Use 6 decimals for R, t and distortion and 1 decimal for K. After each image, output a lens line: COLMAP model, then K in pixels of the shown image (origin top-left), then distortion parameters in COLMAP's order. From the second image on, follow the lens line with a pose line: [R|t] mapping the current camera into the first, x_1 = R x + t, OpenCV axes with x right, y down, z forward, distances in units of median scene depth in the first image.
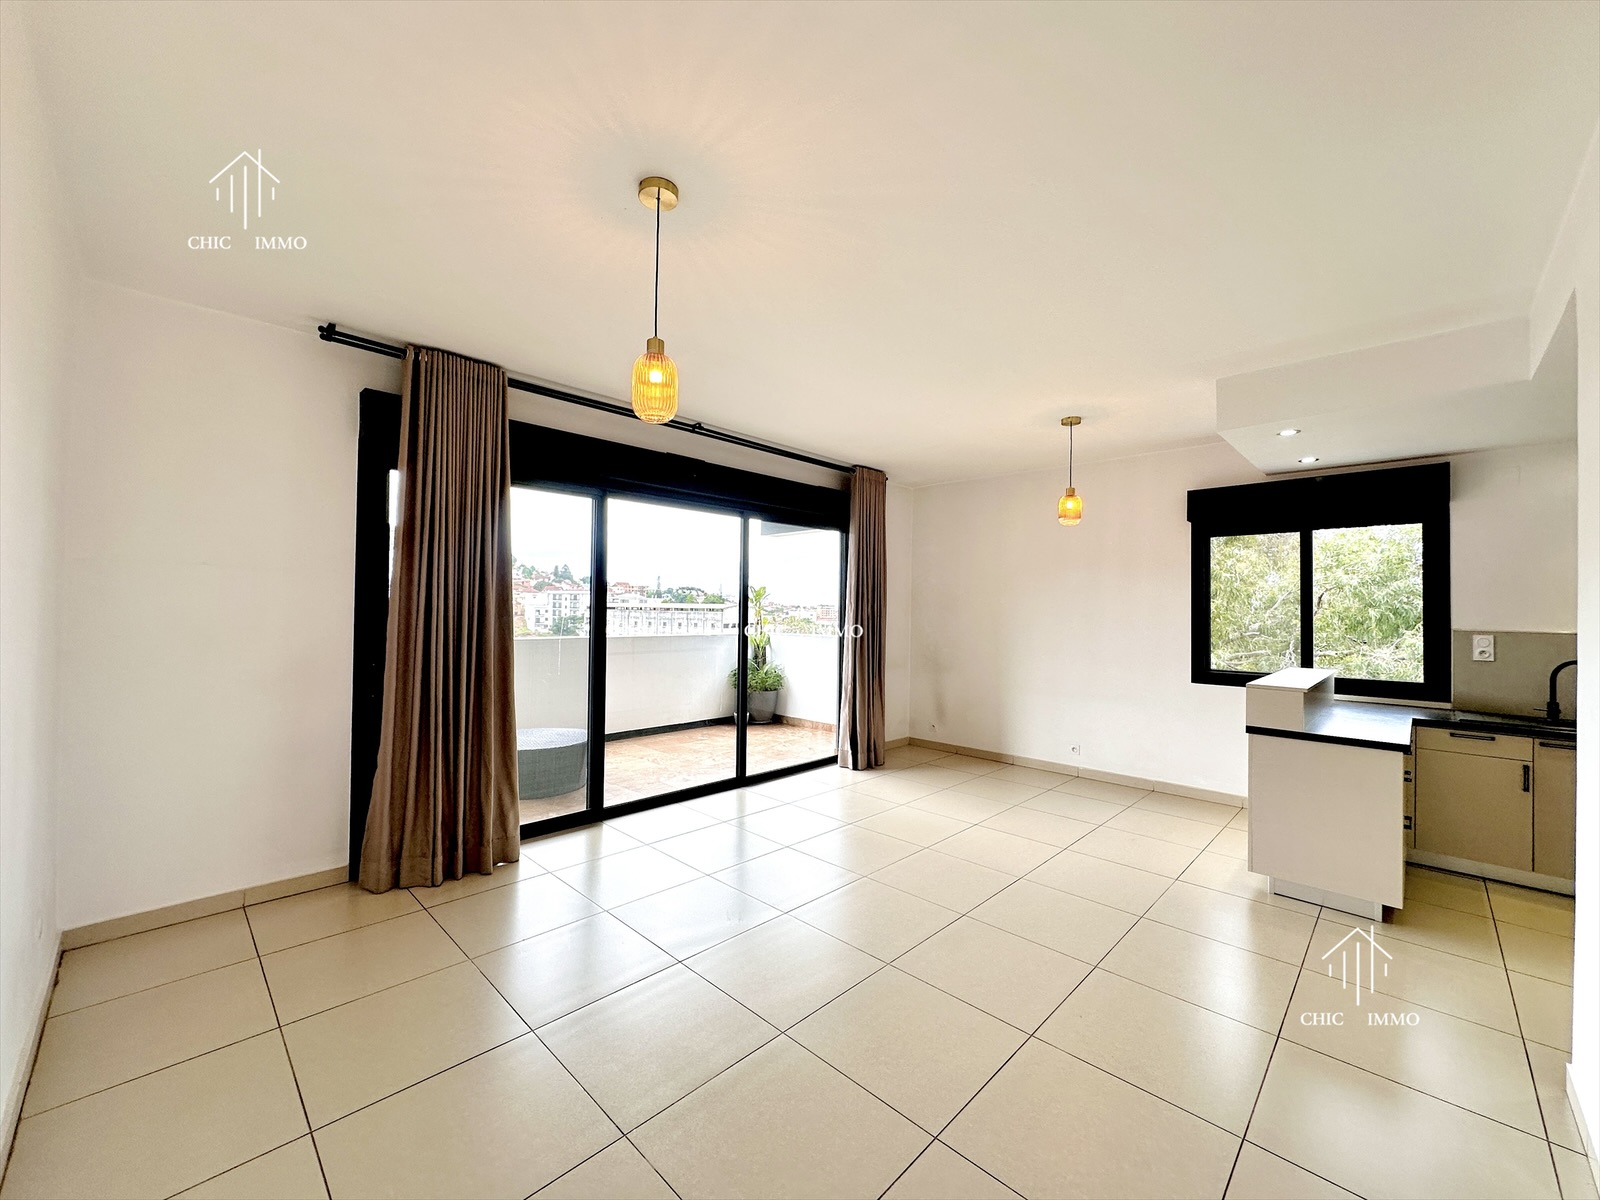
lens RADIAL K [[635.7, 0, 800.0], [0, 635.7, 600.0], [0, 0, 1]] dist [-0.000485, -0.000051]
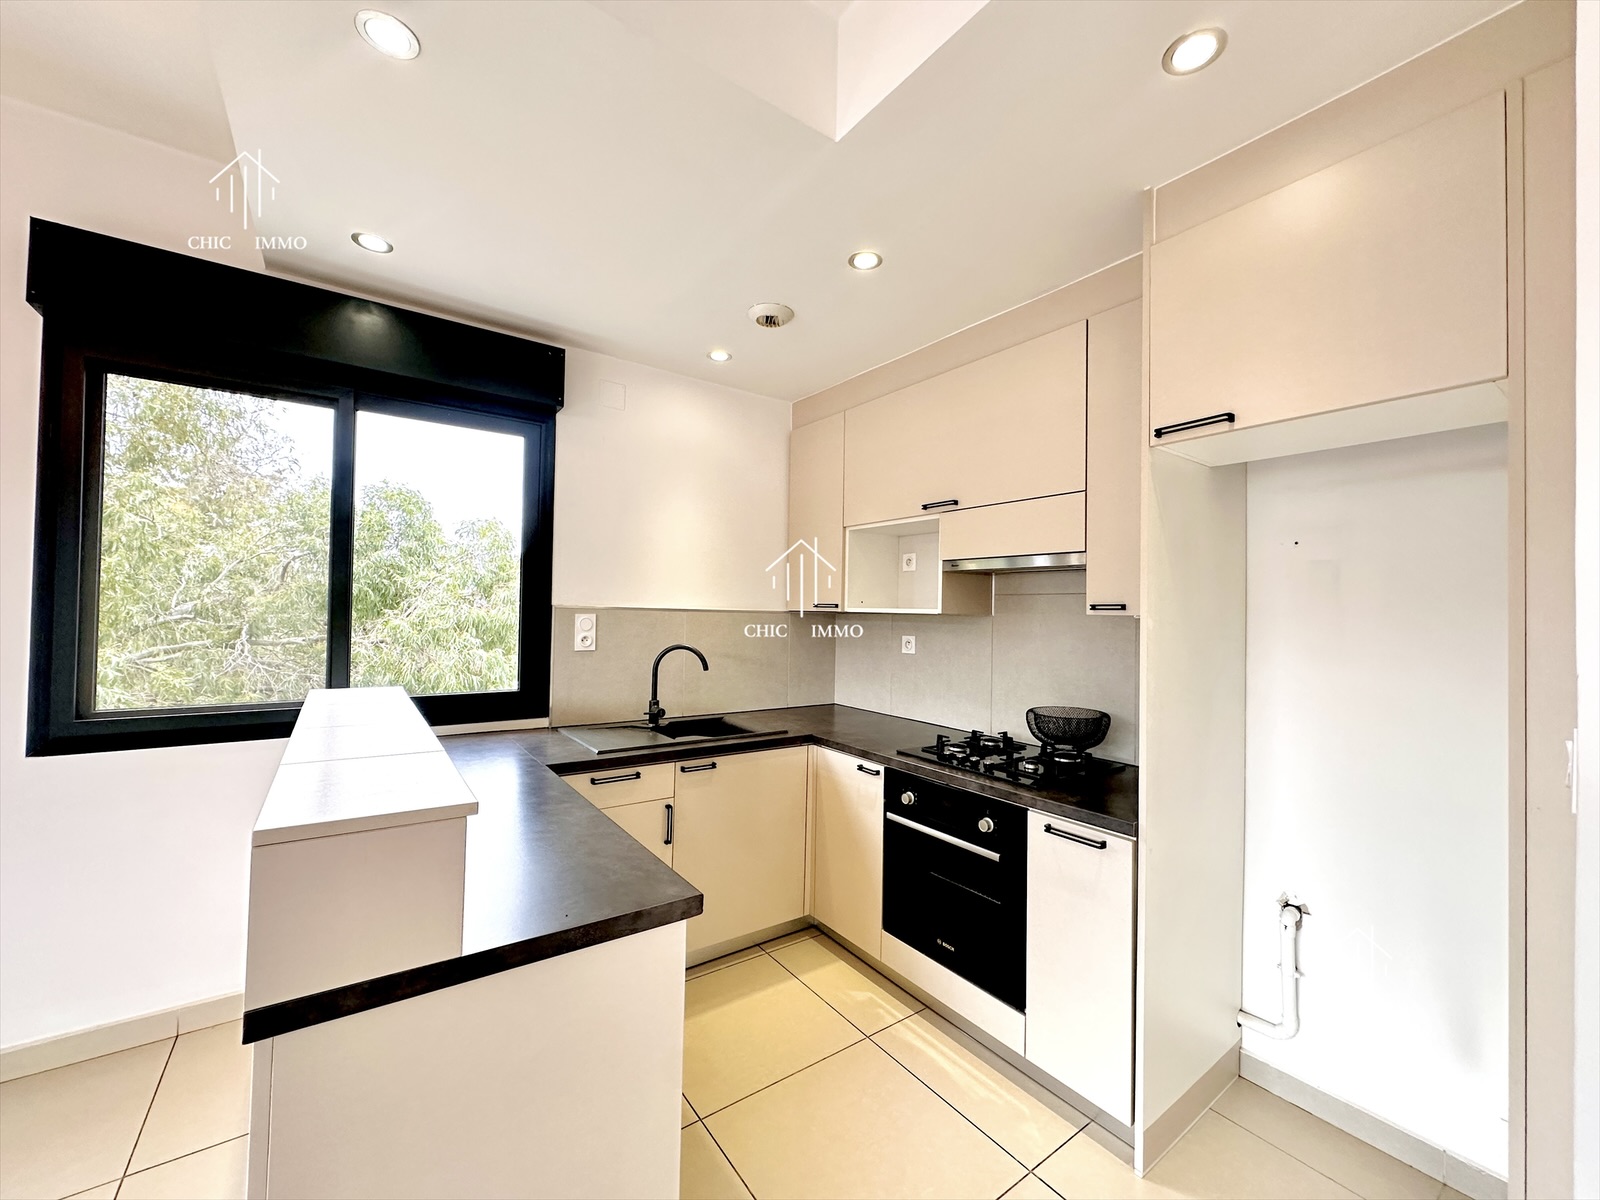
lens RADIAL K [[635.7, 0, 800.0], [0, 635.7, 600.0], [0, 0, 1]] dist [-0.000485, -0.000051]
pose [[0.170204, 0.001245, 0.985408, 0.356486], [-0.031856, 0.999483, 0.004240, 0.024461], [-0.984894, -0.032113, 0.170156, 0.539900]]
